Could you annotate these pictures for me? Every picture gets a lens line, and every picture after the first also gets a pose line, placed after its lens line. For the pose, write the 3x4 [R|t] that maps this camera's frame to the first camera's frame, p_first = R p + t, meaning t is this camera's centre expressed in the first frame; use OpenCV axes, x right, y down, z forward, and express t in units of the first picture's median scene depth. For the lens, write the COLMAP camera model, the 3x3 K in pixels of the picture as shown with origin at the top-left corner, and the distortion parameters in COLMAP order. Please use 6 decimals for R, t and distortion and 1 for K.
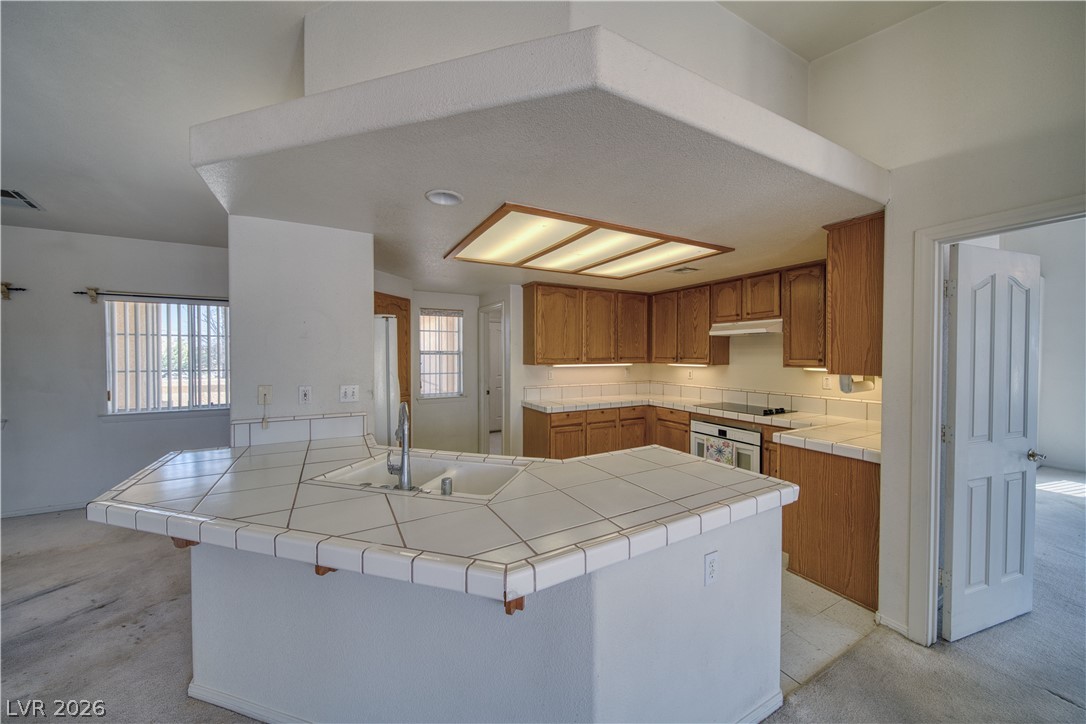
lens RADIAL K [[381.6, 0, 544.1], [0, 381.6, 359.2], [0, 0, 1]] dist [-0.001221, -0.000063]
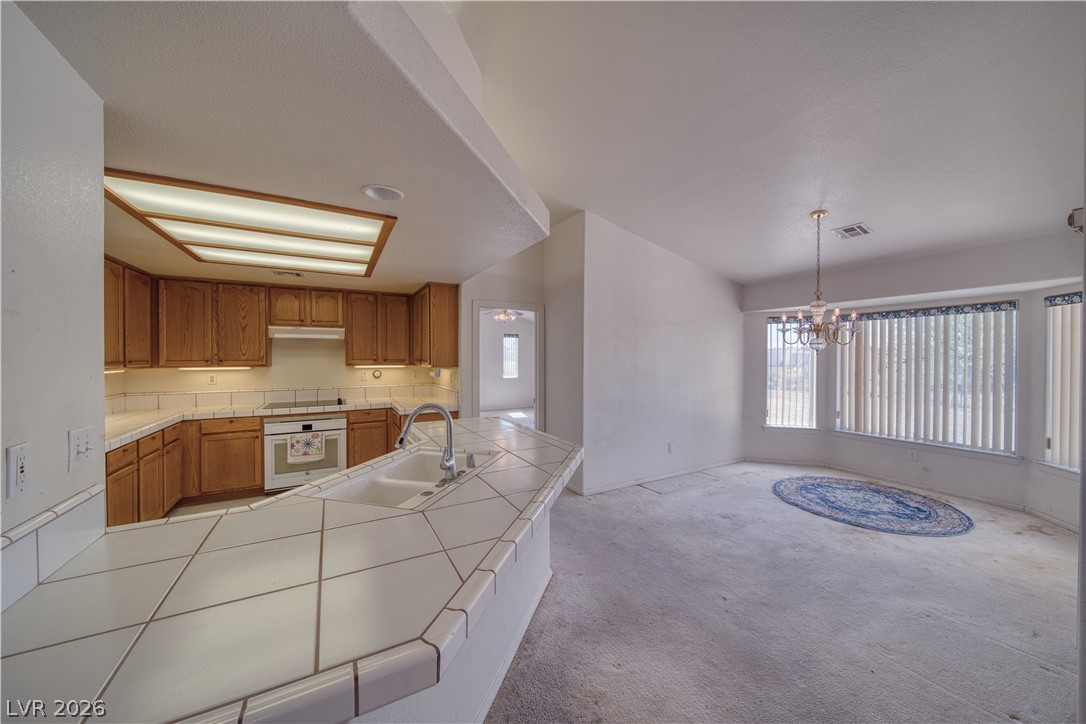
lens RADIAL K [[381.6, 0, 544.1], [0, 381.6, 359.2], [0, 0, 1]] dist [-0.001221, -0.000063]
pose [[-0.002066, -0.009390, 0.999954, -0.600420], [0.013338, 0.999867, 0.009417, -0.004927], [-0.999909, 0.013357, -0.001941, 0.294830]]
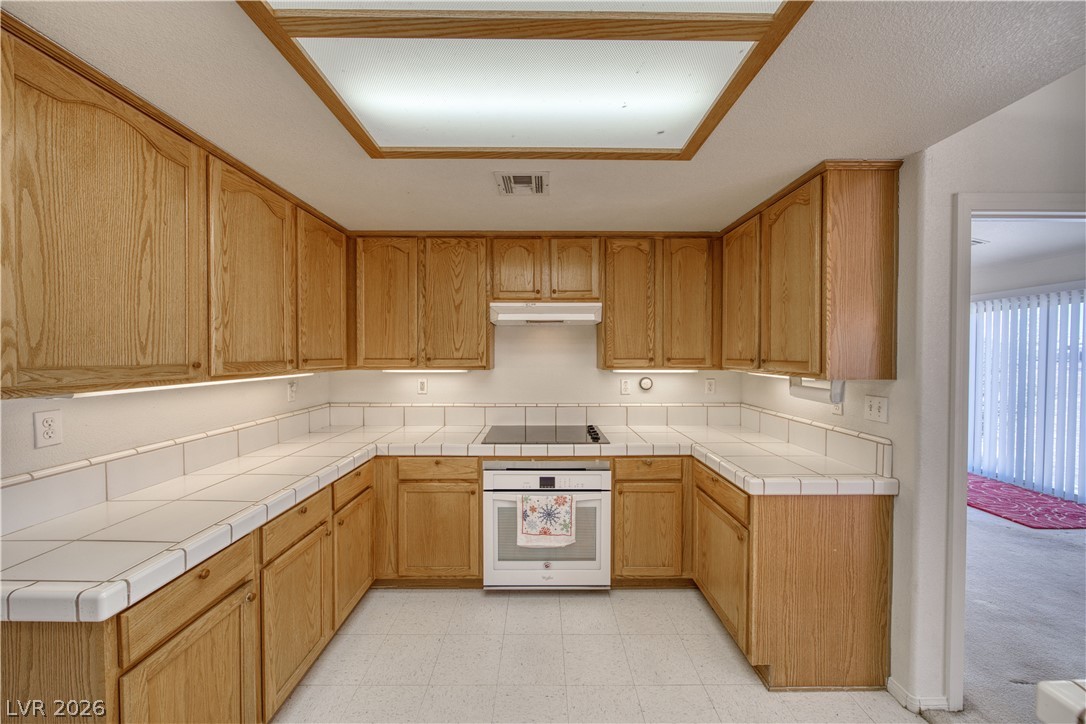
lens RADIAL K [[381.6, 0, 544.1], [0, 381.6, 359.2], [0, 0, 1]] dist [-0.001221, -0.000063]
pose [[0.472928, -0.013047, 0.881005, -0.060642], [0.012109, 0.999892, 0.008307, -0.005902], [-0.881018, 0.006740, 0.473035, 0.675739]]
